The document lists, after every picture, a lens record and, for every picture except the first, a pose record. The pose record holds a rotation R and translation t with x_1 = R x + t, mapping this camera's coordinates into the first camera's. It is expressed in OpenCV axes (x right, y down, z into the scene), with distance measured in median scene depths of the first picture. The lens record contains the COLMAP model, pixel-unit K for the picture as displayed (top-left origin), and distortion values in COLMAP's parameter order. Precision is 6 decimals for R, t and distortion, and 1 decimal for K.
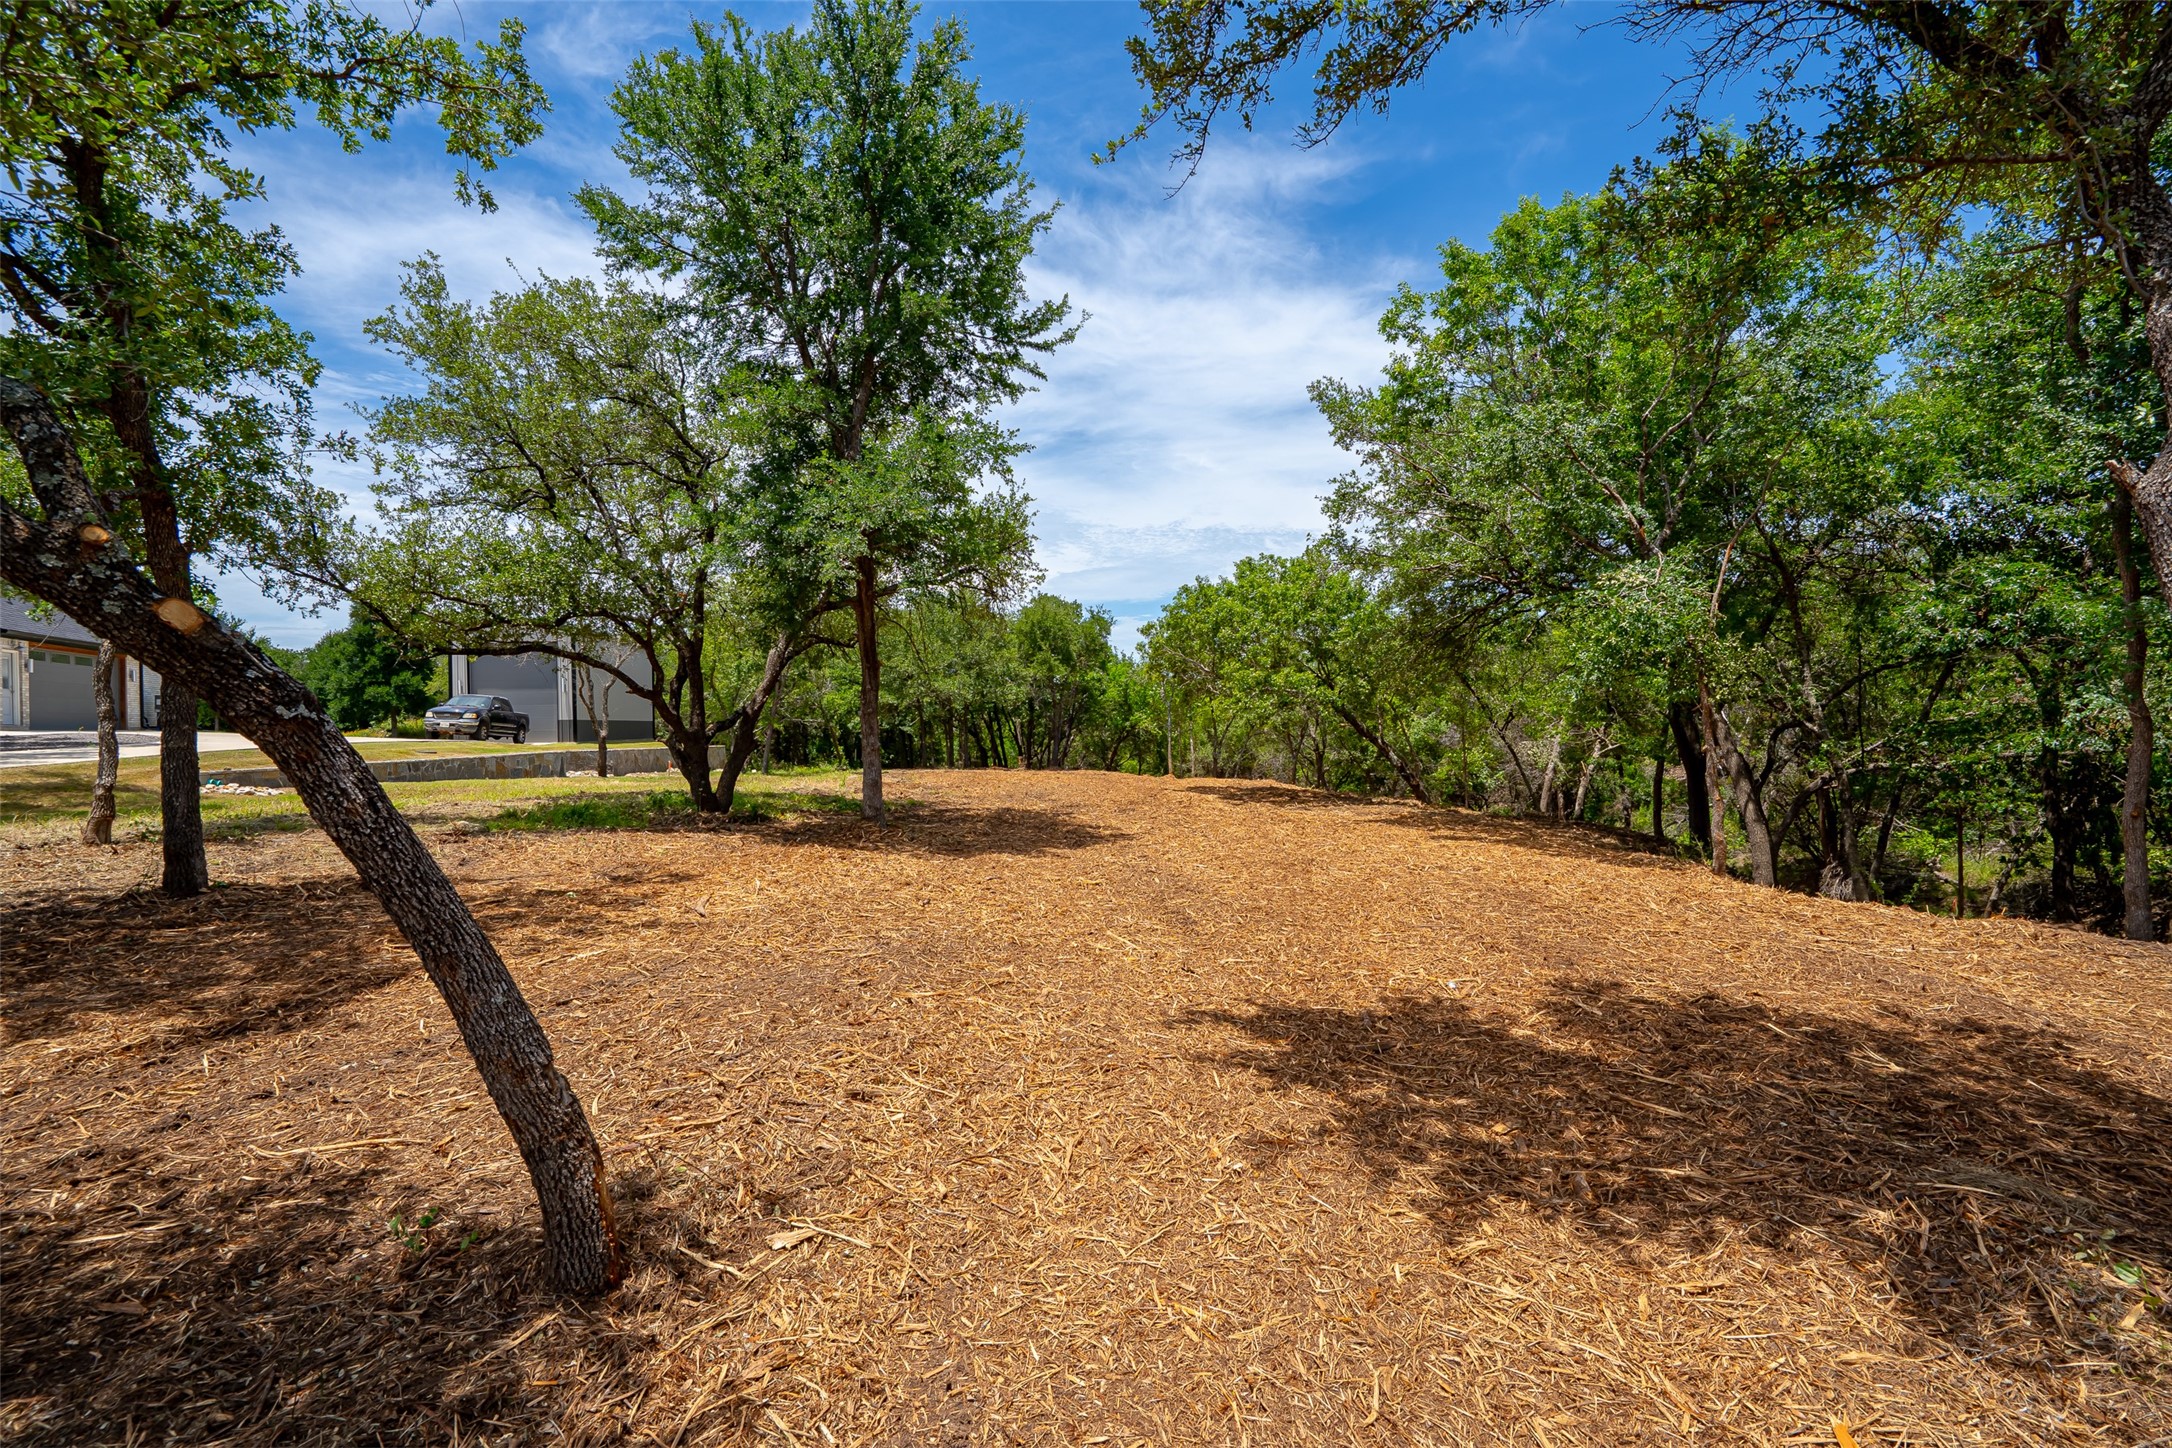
lens RADIAL K [[1022.3, 0, 1102.2], [0, 1022.3, 718.4], [0, 0, 1]] dist [-0.040162, 0.013057]
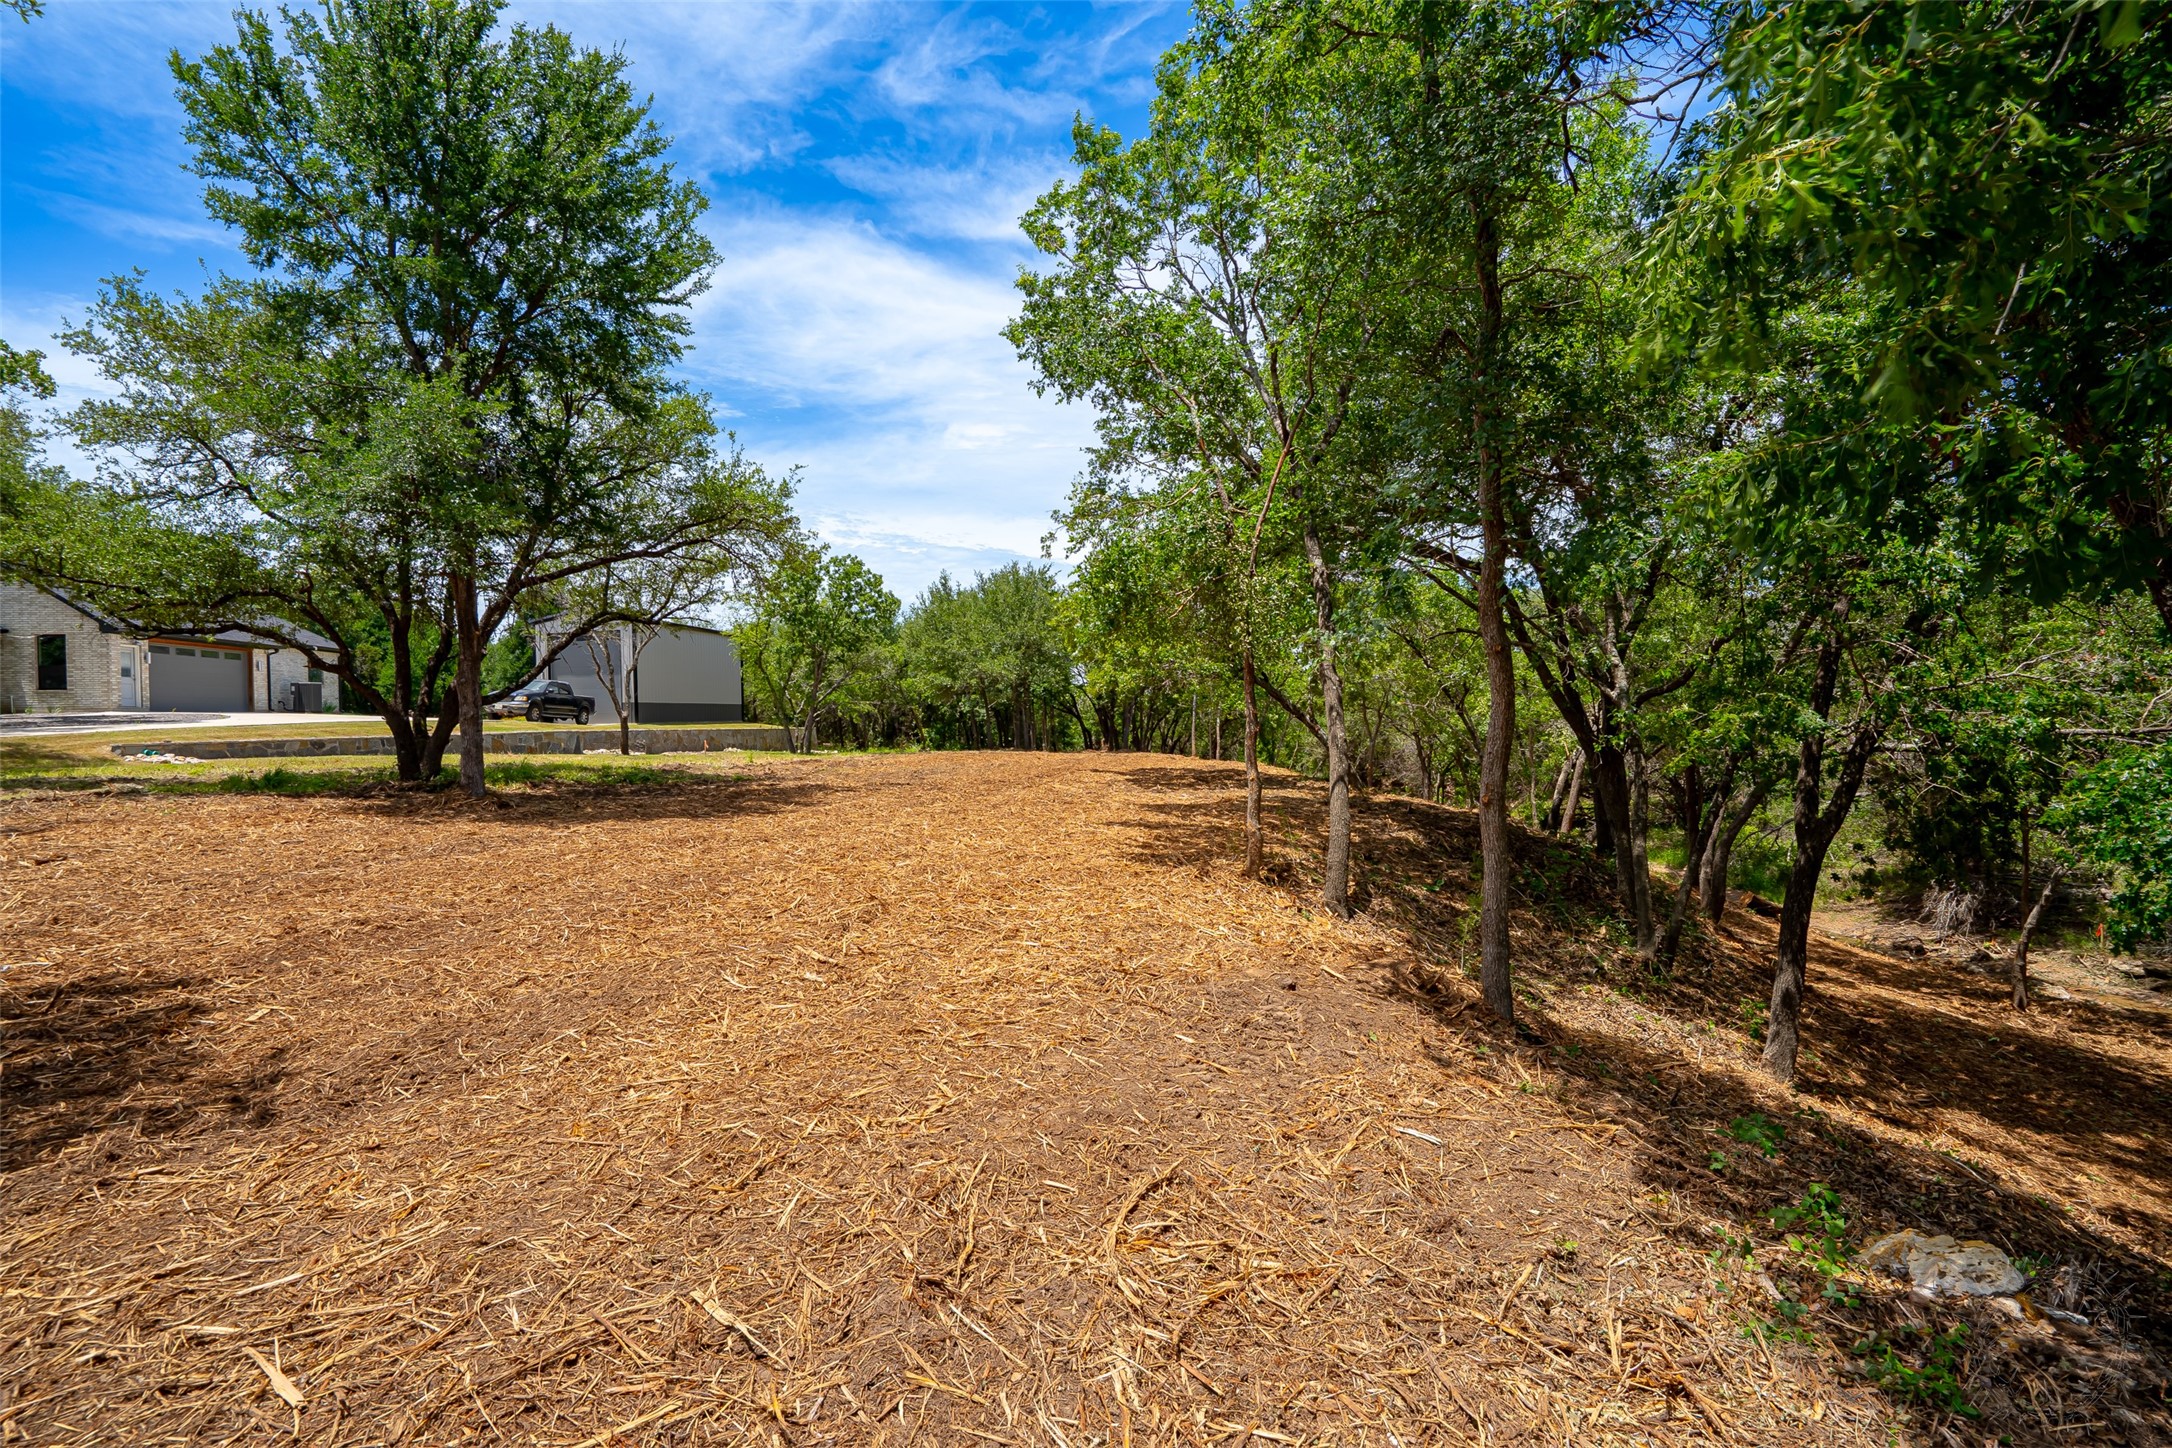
lens RADIAL K [[1022.3, 0, 1079.6], [0, 1022.3, 729.1], [0, 0, 1]] dist [-0.040162, 0.013057]
pose [[0.969274, 0.001187, -0.245980, 0.242612], [0.004890, 0.999698, 0.024092, 0.007654], [0.245934, -0.024554, 0.968975, 0.071790]]
